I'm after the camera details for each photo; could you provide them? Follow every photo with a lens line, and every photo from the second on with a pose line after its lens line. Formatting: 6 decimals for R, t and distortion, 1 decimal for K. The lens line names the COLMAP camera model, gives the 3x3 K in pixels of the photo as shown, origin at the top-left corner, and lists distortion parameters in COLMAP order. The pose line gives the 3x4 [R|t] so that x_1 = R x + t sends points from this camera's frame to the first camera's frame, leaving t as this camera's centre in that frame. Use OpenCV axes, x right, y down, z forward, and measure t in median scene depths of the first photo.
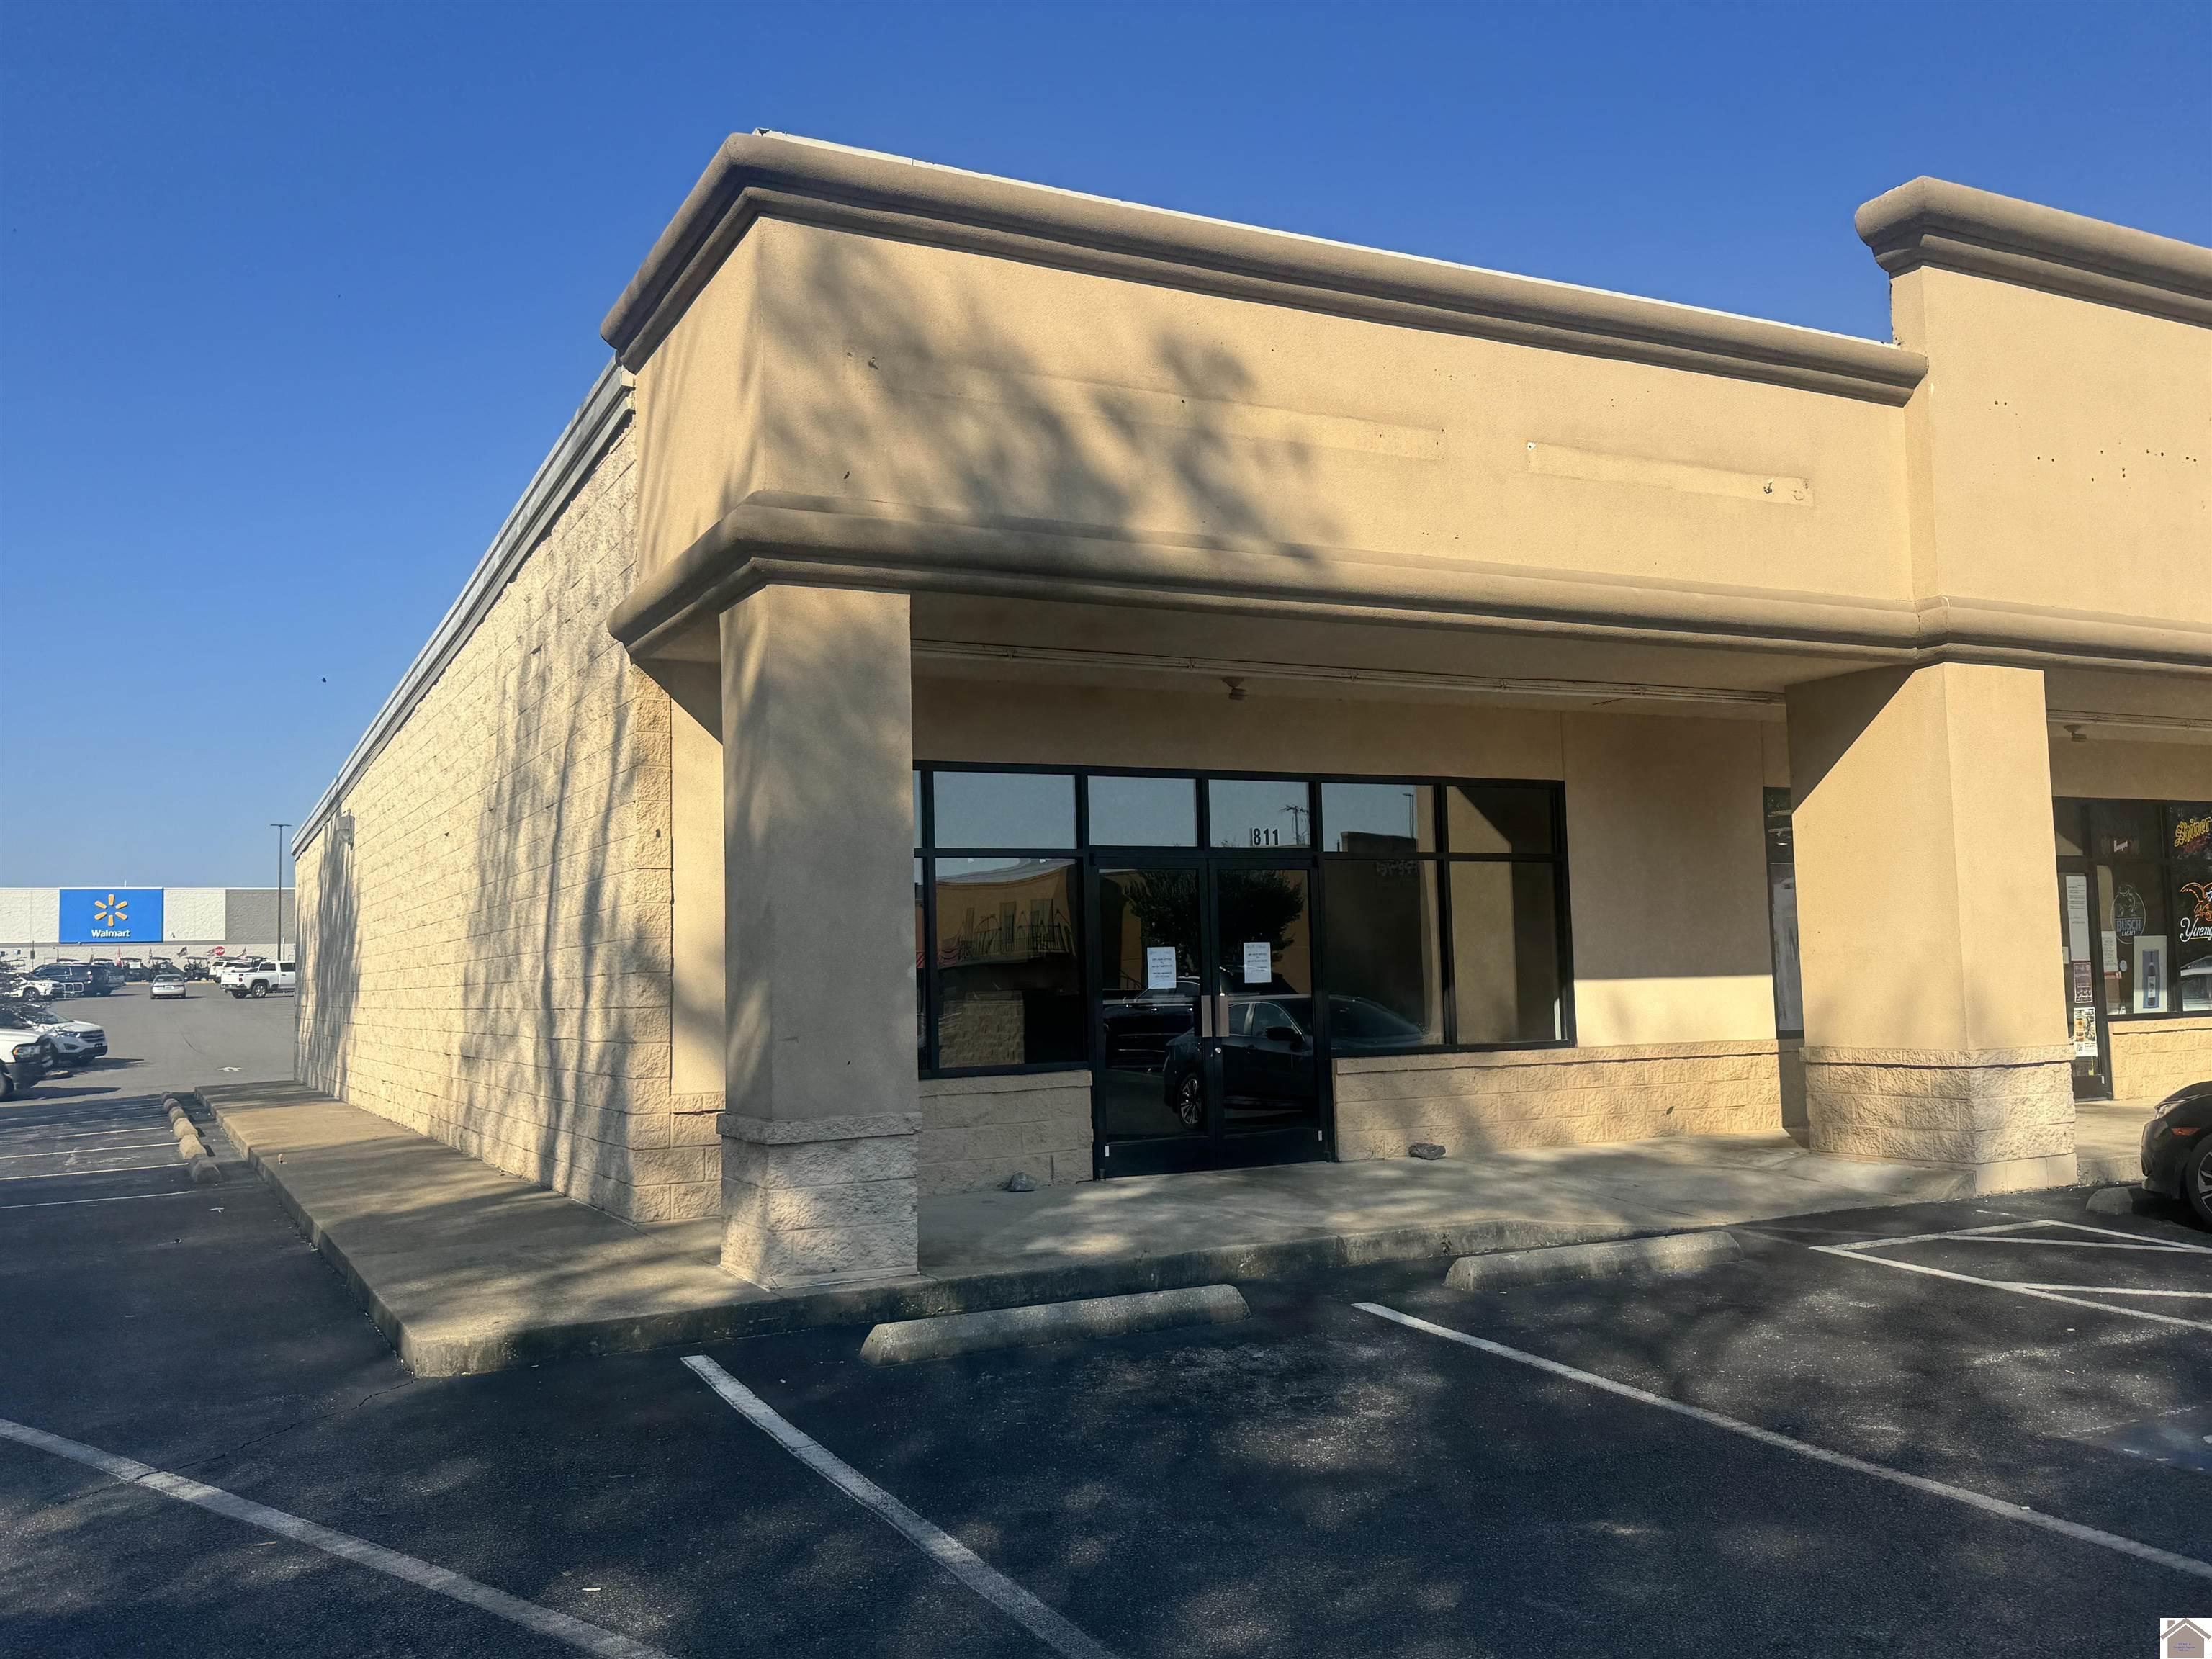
lens RADIAL K [[1840.3, 0, 1108.0], [0, 1840.3, 830.8], [0, 0, 1]] dist [0.159241, -0.312812]
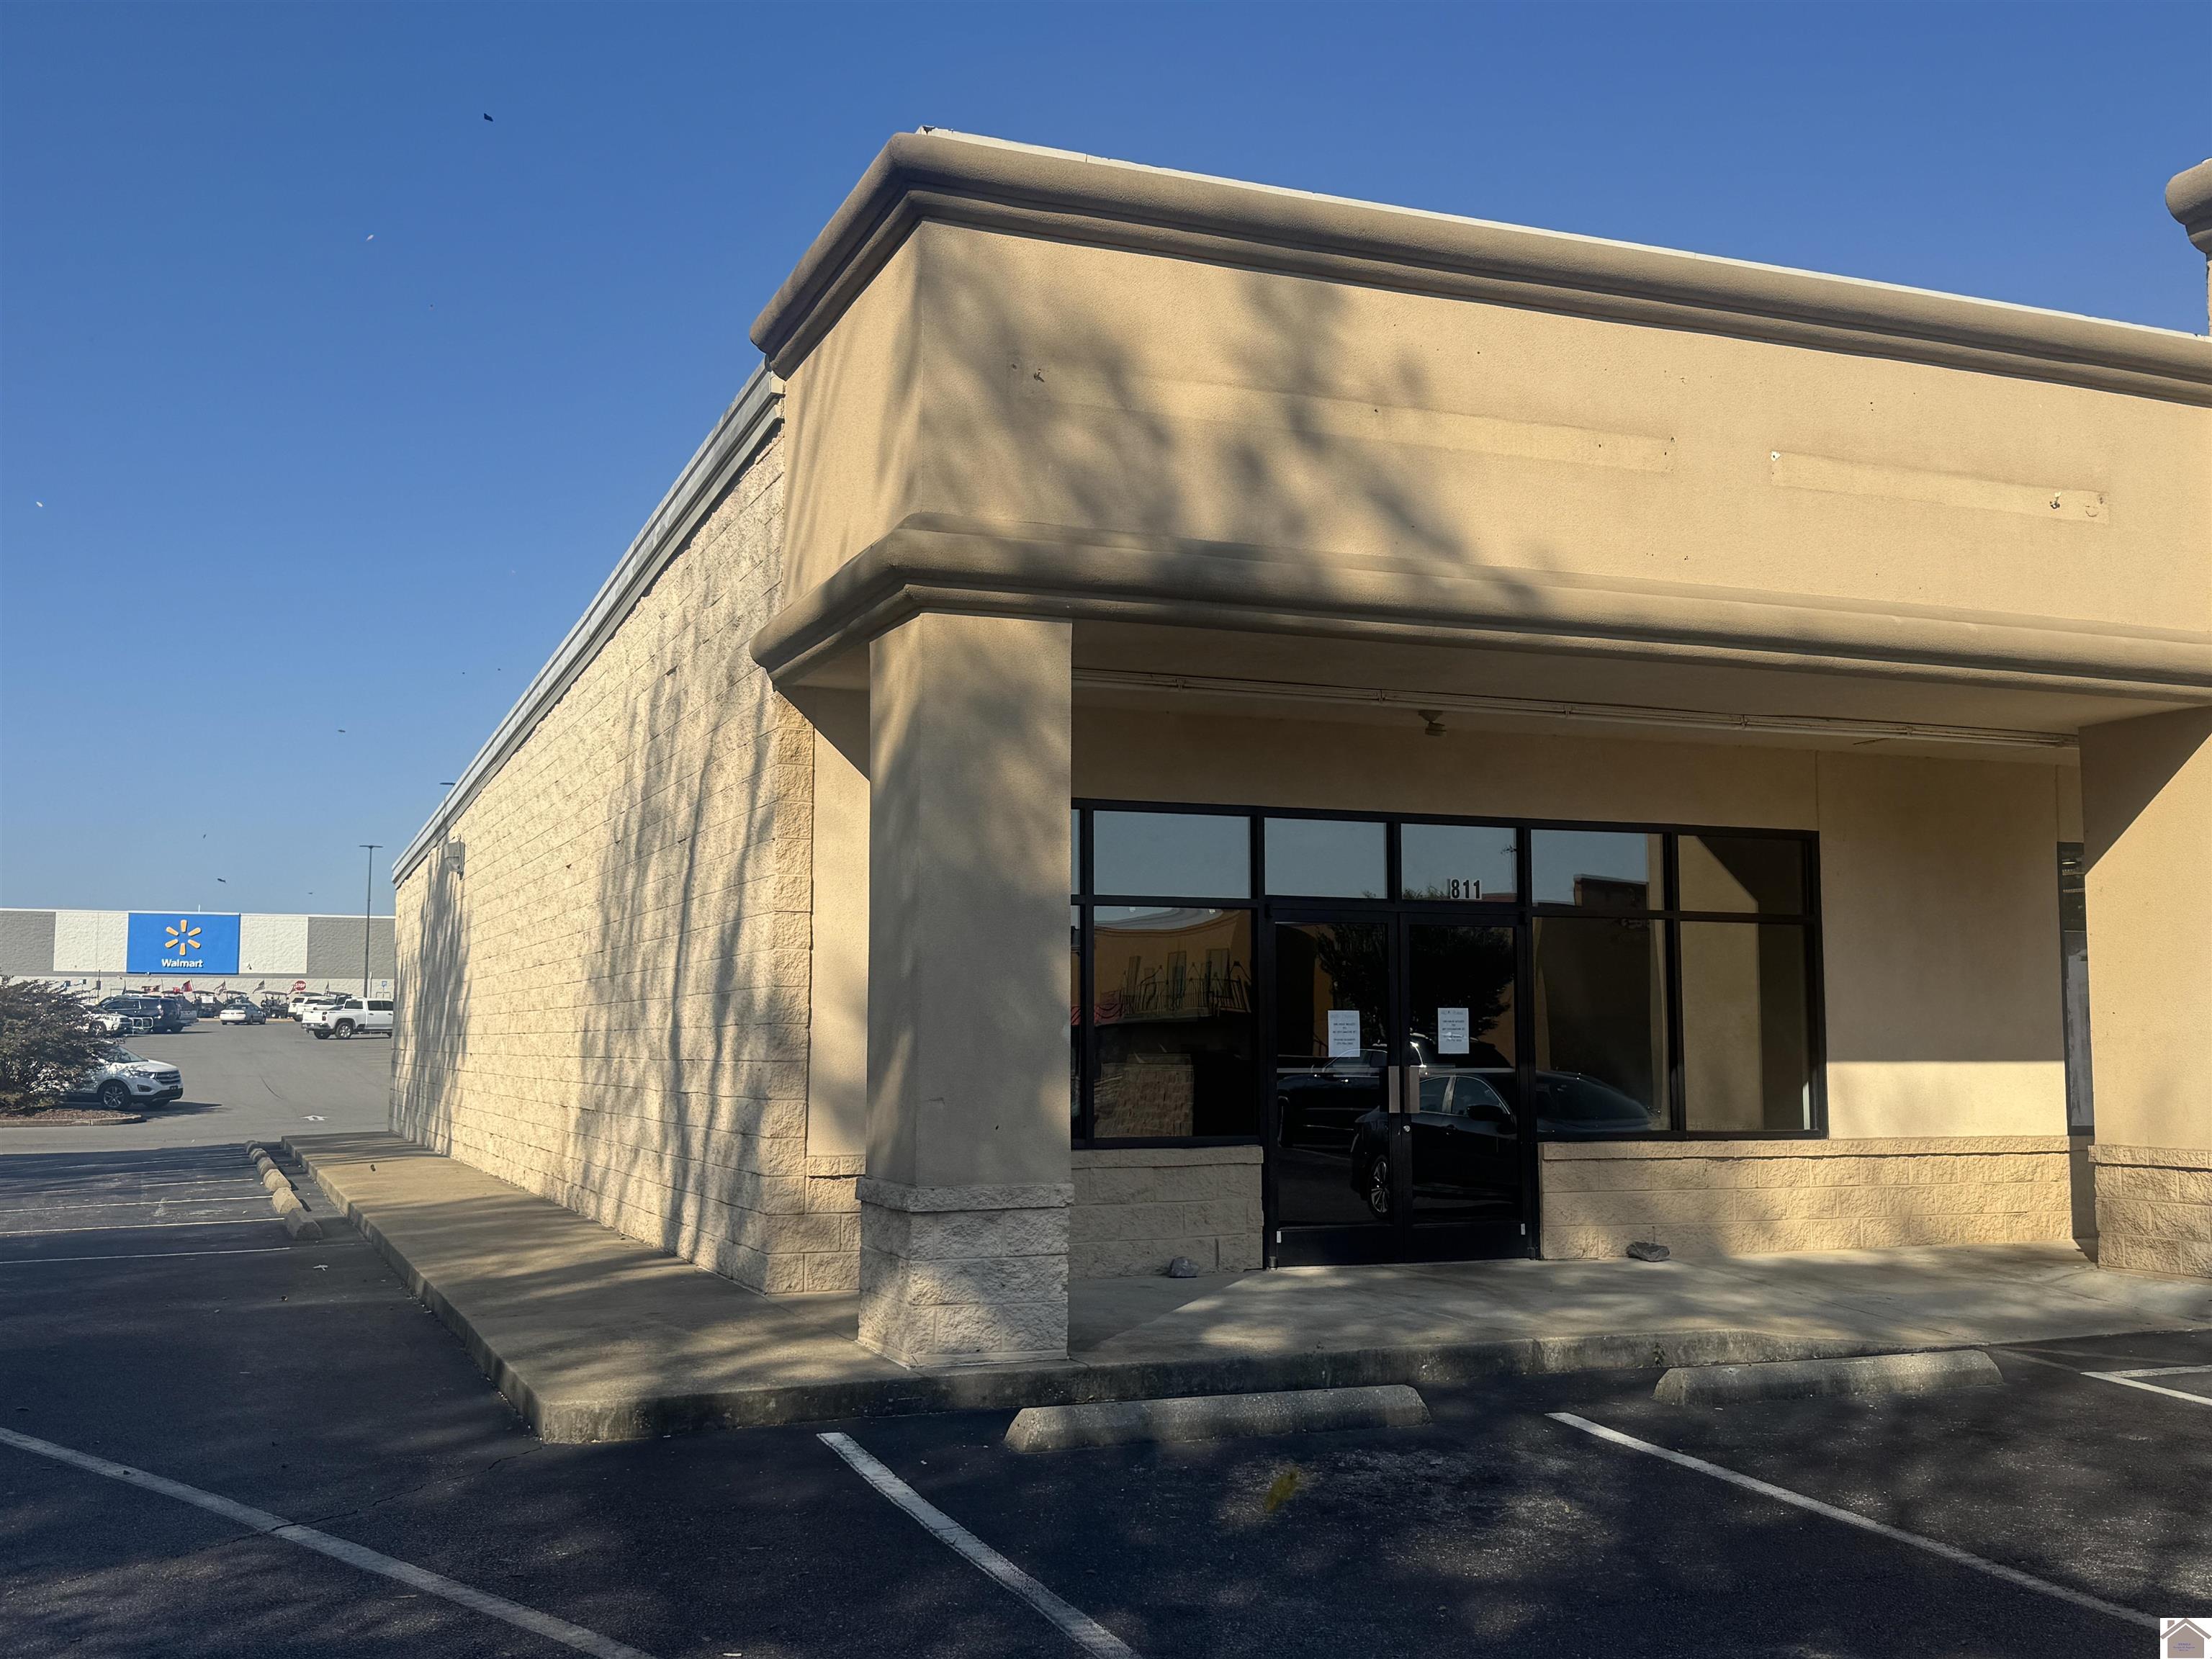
lens RADIAL K [[2151.8, 0, 1100.1], [0, 2151.8, 839.4], [0, 0, 1]] dist [0.168805, -0.341186]
pose [[0.995644, 0.017726, -0.091534, 0.005763], [-0.018891, 0.999751, -0.011882, -0.005235], [0.091300, 0.013559, 0.995731, -0.055285]]
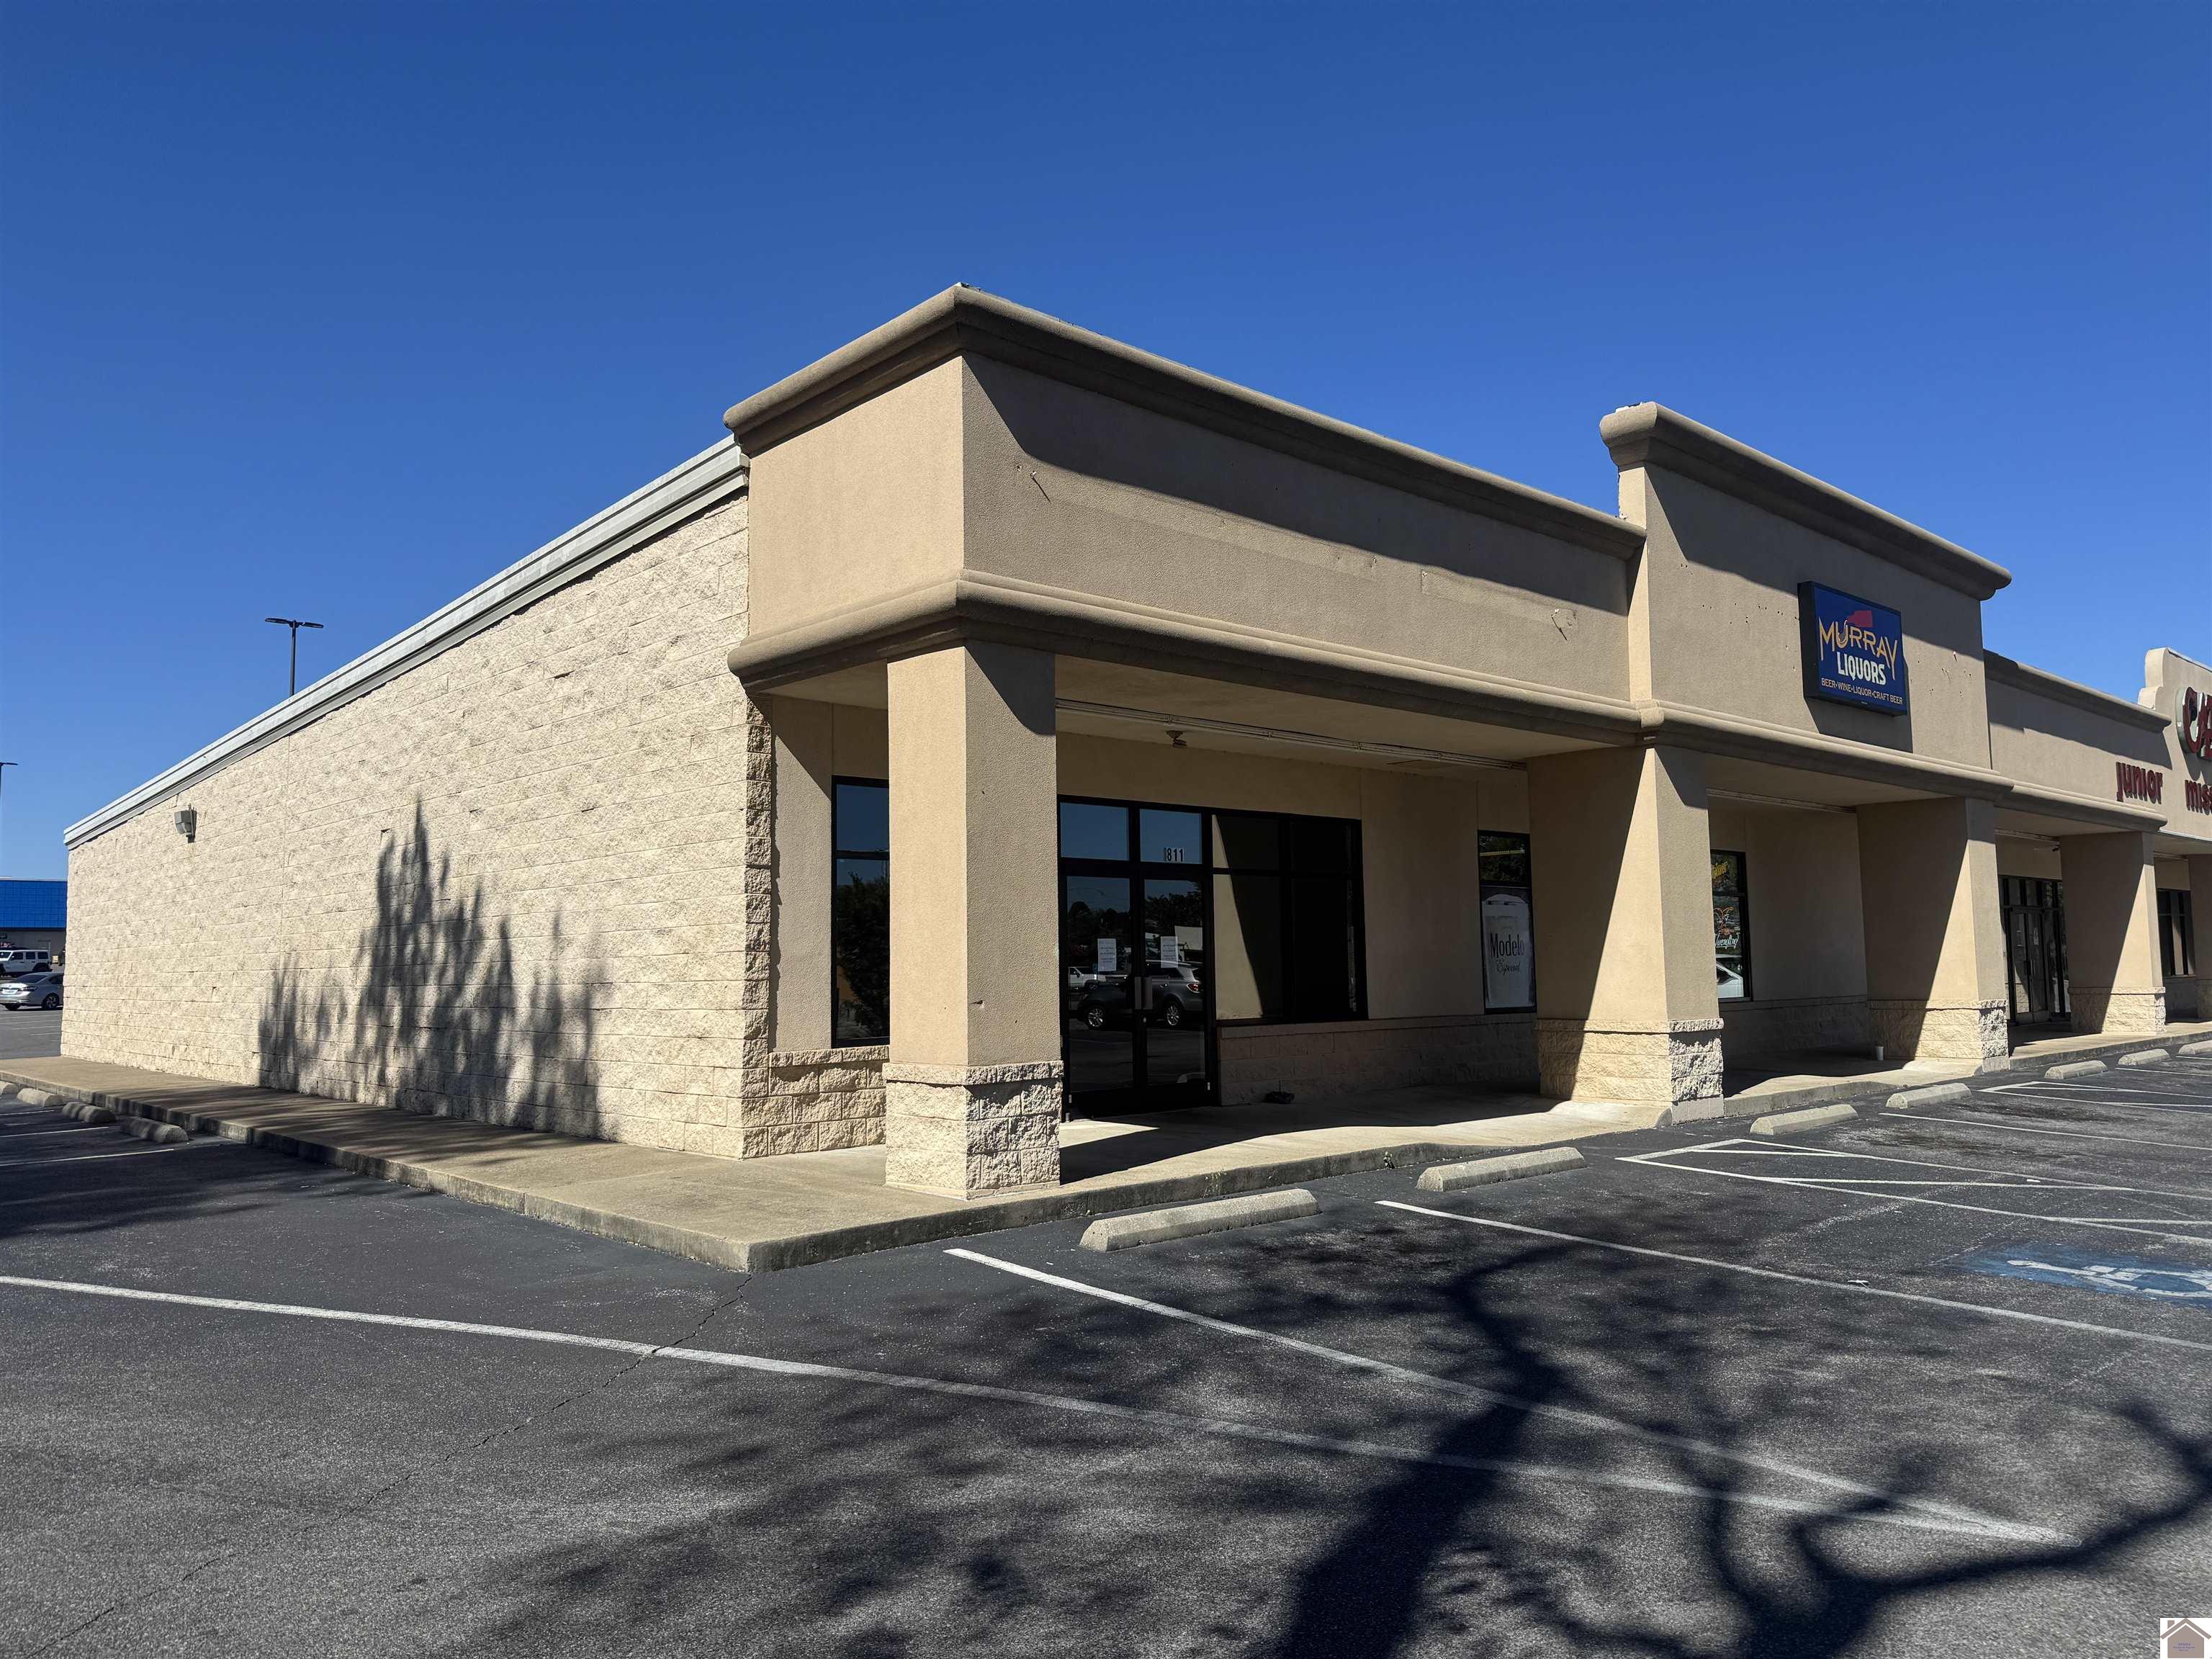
lens RADIAL K [[1540.3, 0, 1096.4], [0, 1540.3, 832.5], [0, 0, 1]] dist [0.134060, -0.209794]
pose [[0.966262, 0.034499, 0.255240, -0.258183], [-0.031092, 0.999366, -0.017375, 0.008494], [-0.255677, 0.008853, 0.966722, -0.030173]]
